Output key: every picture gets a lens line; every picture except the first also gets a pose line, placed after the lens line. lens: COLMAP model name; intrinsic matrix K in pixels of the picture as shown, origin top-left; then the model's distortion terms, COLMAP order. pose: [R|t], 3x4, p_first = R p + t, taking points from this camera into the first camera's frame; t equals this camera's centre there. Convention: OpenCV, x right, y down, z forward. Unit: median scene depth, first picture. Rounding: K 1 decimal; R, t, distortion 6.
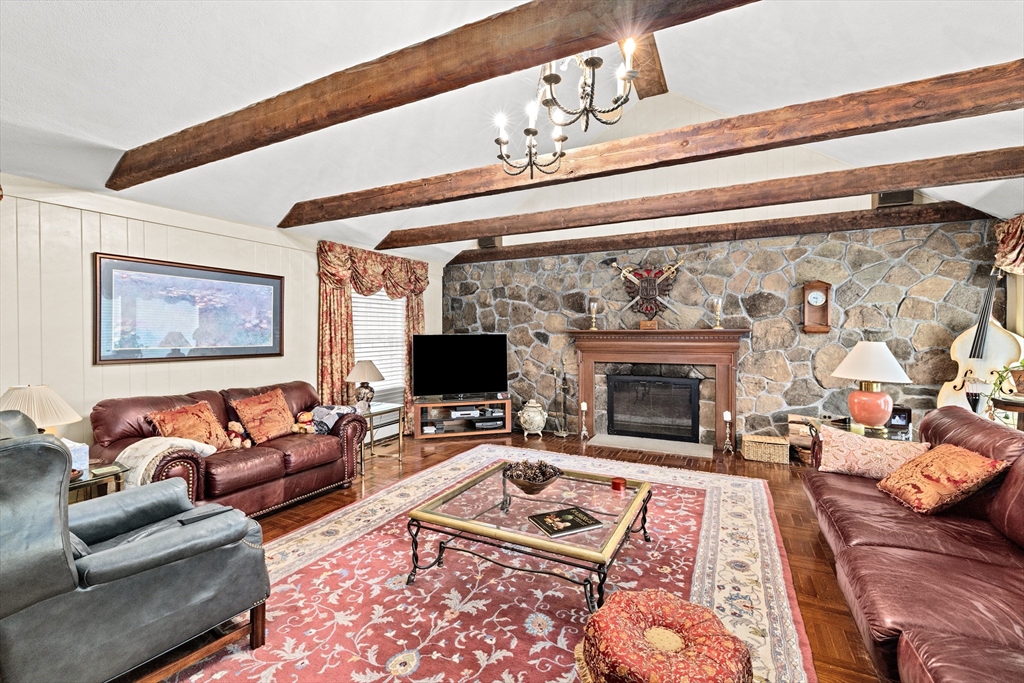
lens RADIAL K [[438.9, 0, 513.1], [0, 438.9, 336.2], [0, 0, 1]] dist [-0.002545, 0.001885]
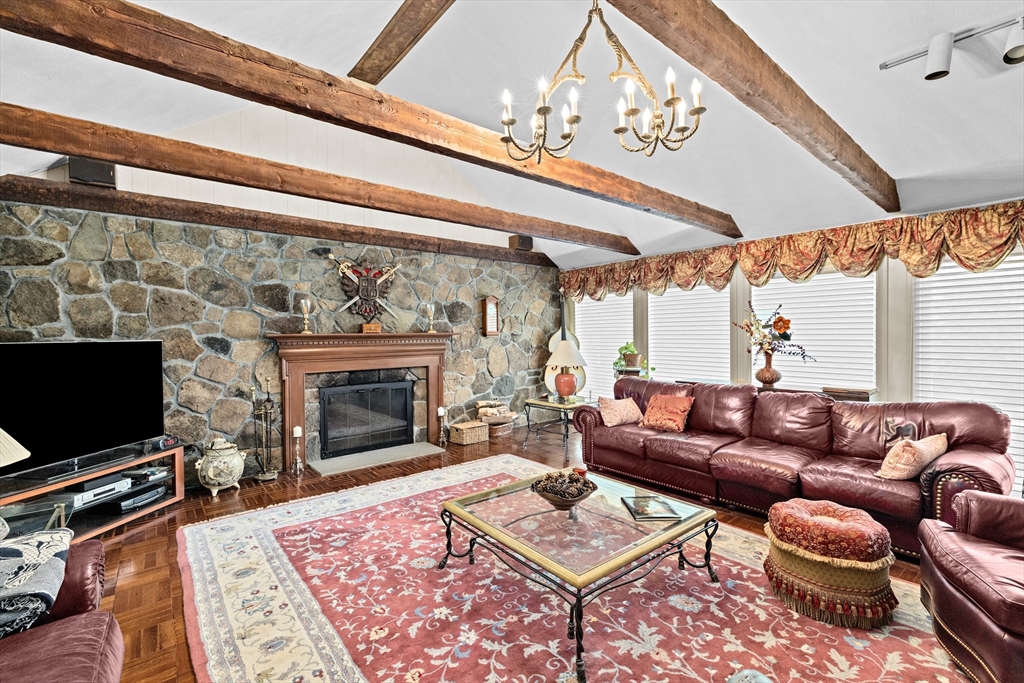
lens RADIAL K [[438.9, 0, 510.9], [0, 438.9, 340.2], [0, 0, 1]] dist [-0.002545, 0.001885]
pose [[0.418266, -0.014132, 0.908215, -0.400452], [0.016578, 0.999831, 0.007923, -0.003028], [-0.908173, 0.011742, 0.418429, 0.339948]]
